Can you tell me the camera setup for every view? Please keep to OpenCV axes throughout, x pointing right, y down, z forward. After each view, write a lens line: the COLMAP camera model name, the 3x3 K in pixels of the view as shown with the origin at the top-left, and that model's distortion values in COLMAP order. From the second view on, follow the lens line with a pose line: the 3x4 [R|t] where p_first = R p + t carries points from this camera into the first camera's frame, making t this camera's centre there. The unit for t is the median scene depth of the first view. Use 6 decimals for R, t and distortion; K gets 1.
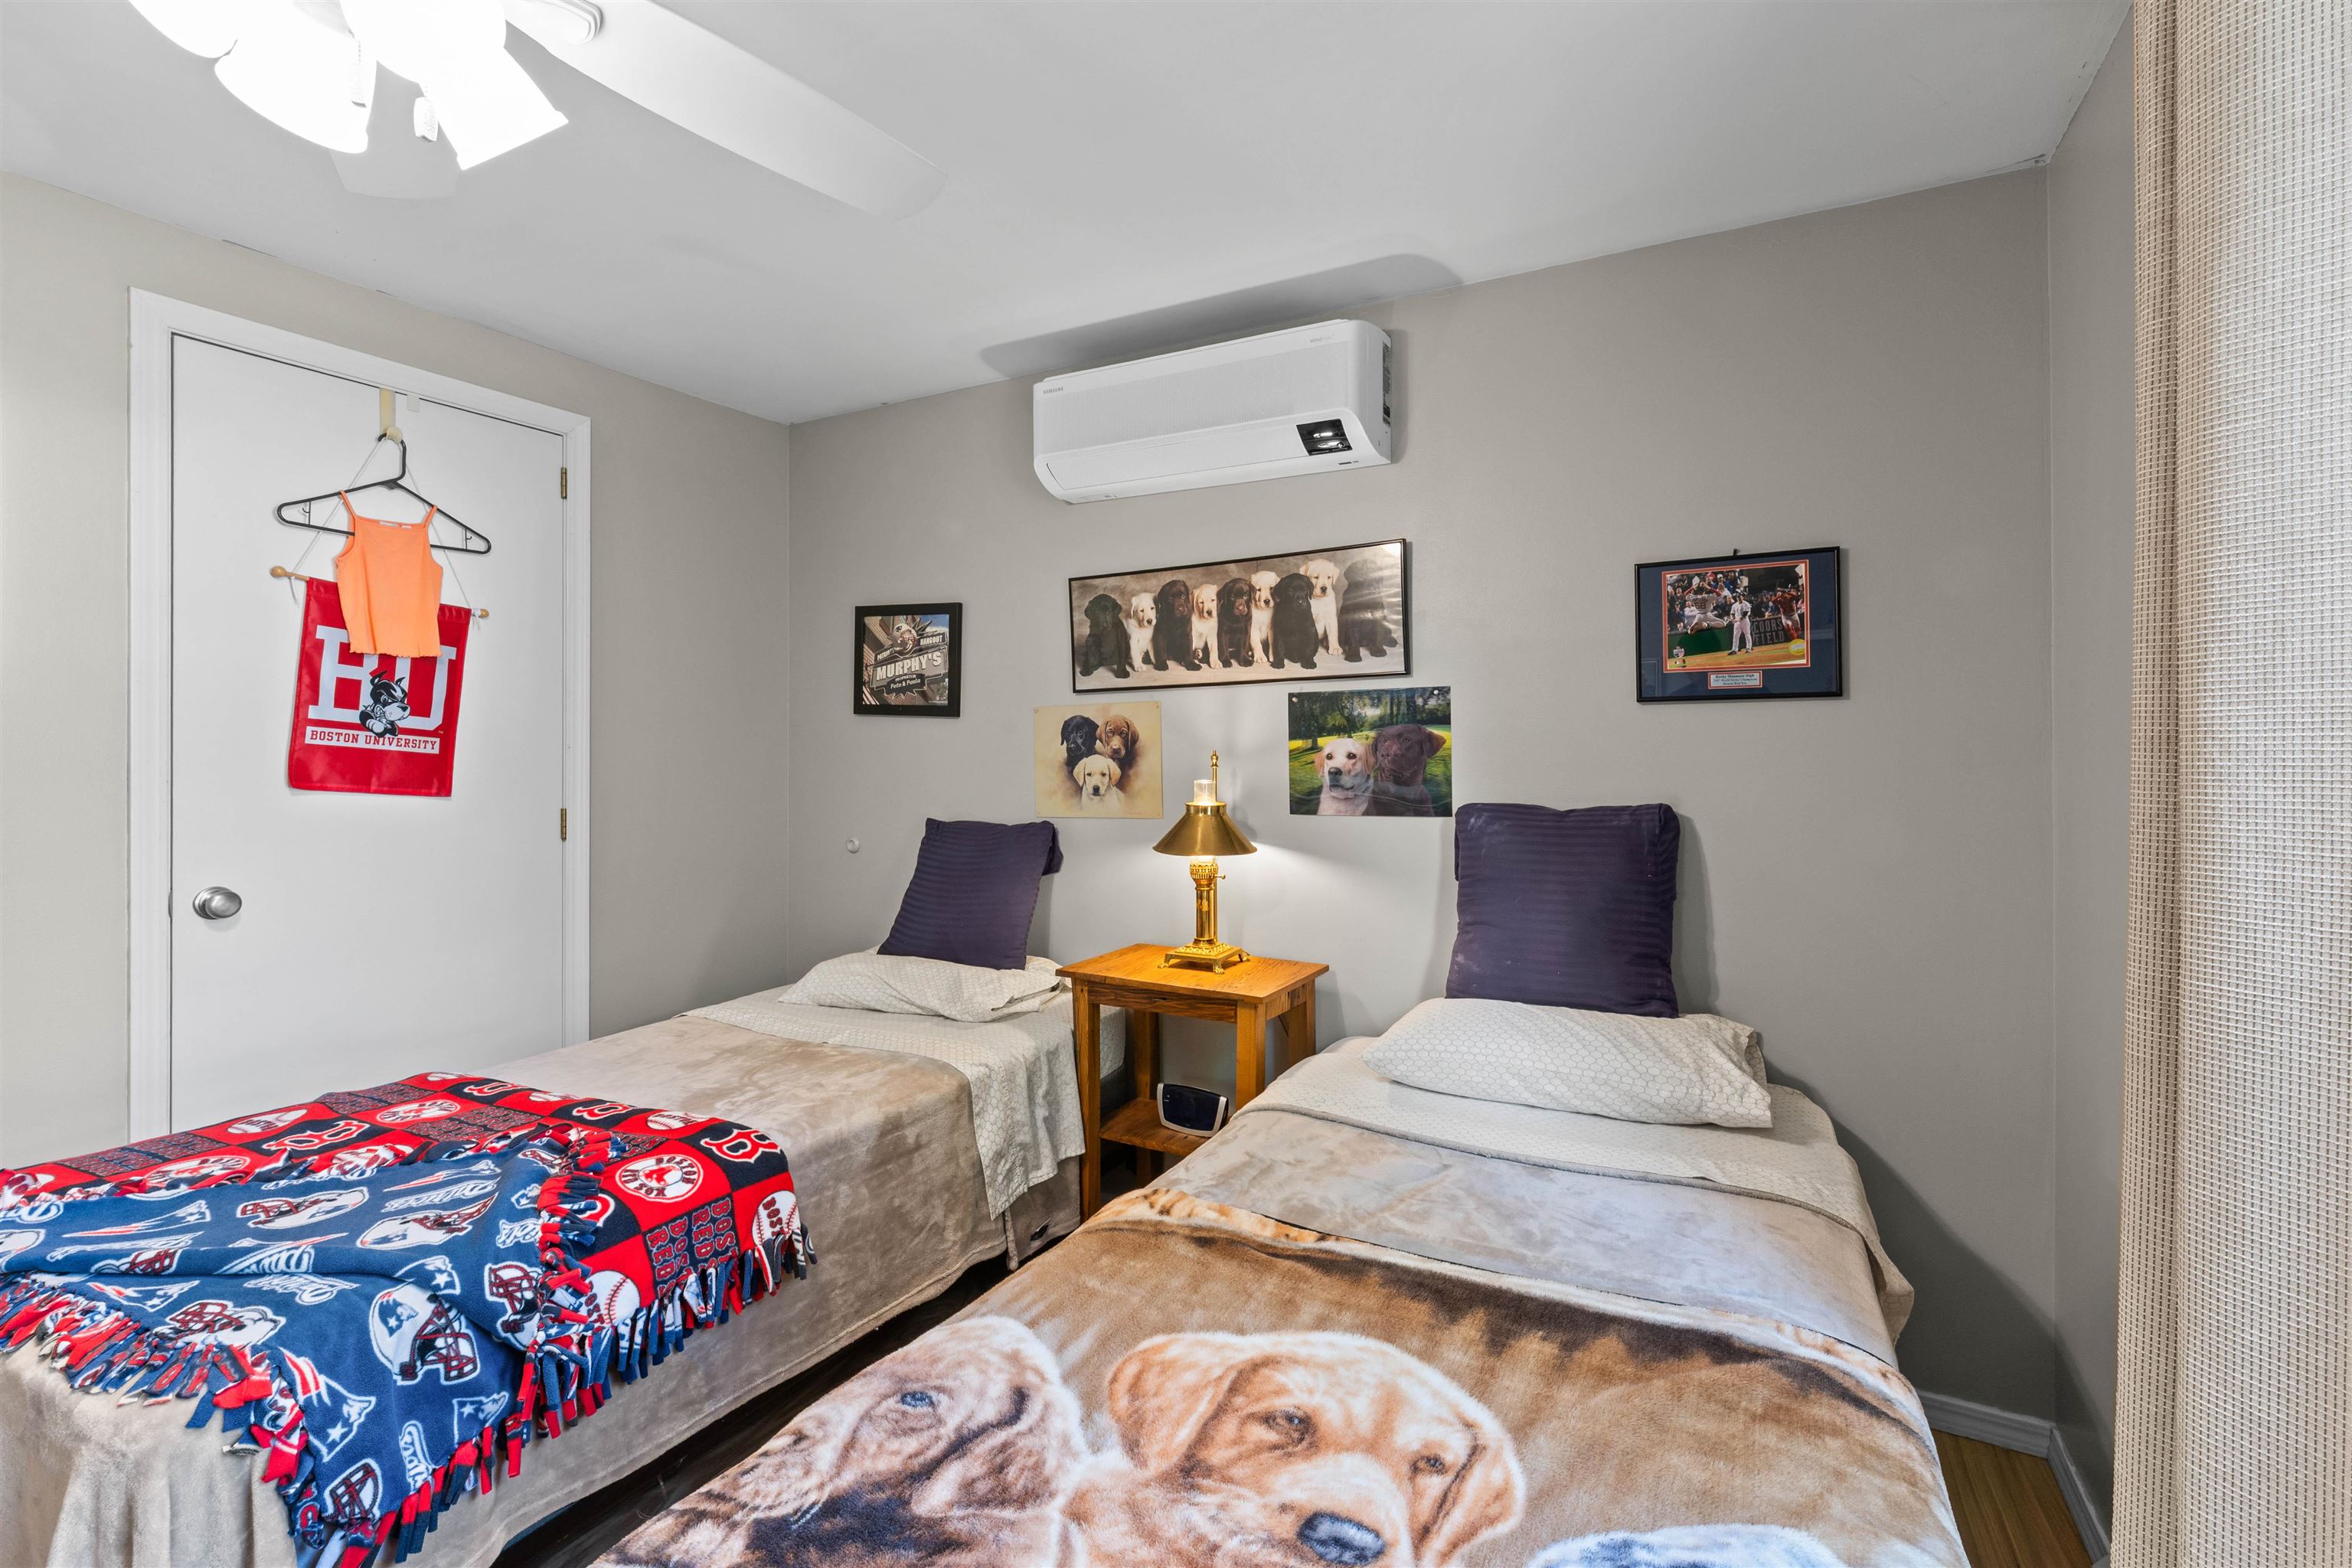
lens RADIAL K [[1030.6, 0, 1190.5], [0, 1030.6, 757.5], [0, 0, 1]] dist [-0.000725, -0.000070]
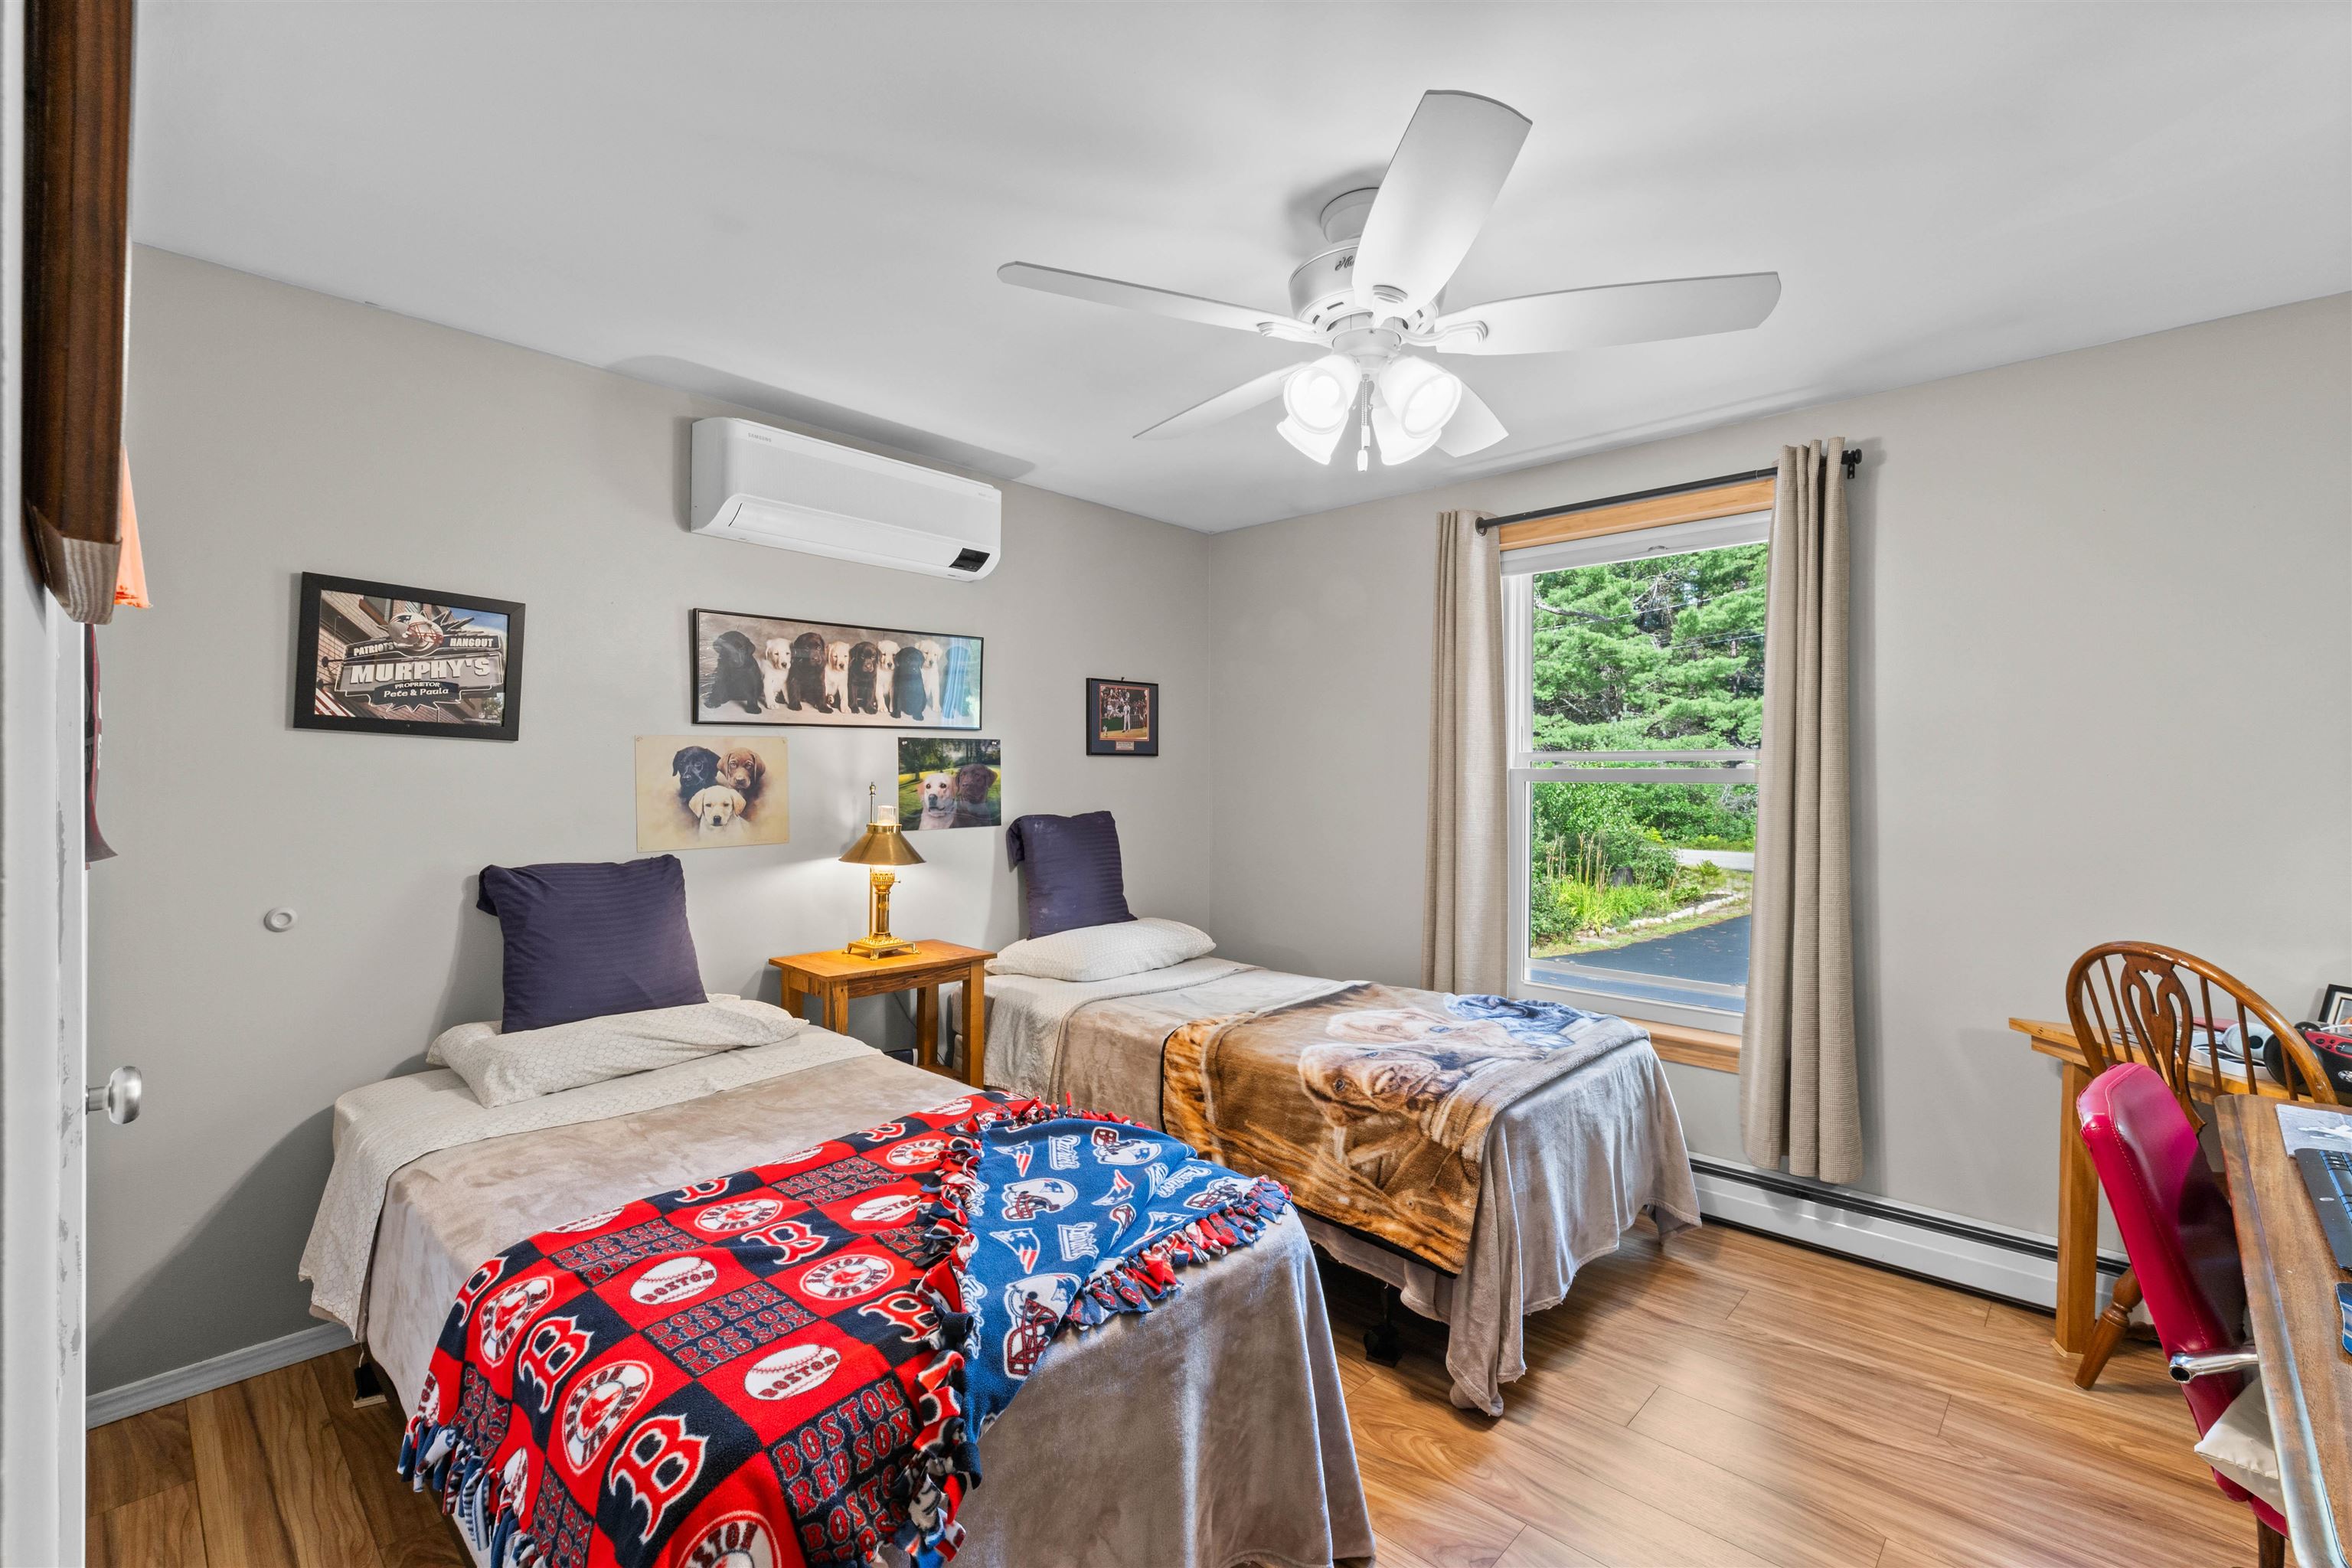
lens RADIAL K [[1031.6, 0, 1181.2], [0, 1031.6, 802.7], [0, 0, 1]] dist [0.001302, -0.000117]
pose [[0.258332, -0.017486, 0.965898, -1.058216], [0.007464, 0.999842, 0.016105, 0.001178], [-0.966027, 0.003049, 0.258422, 0.321149]]
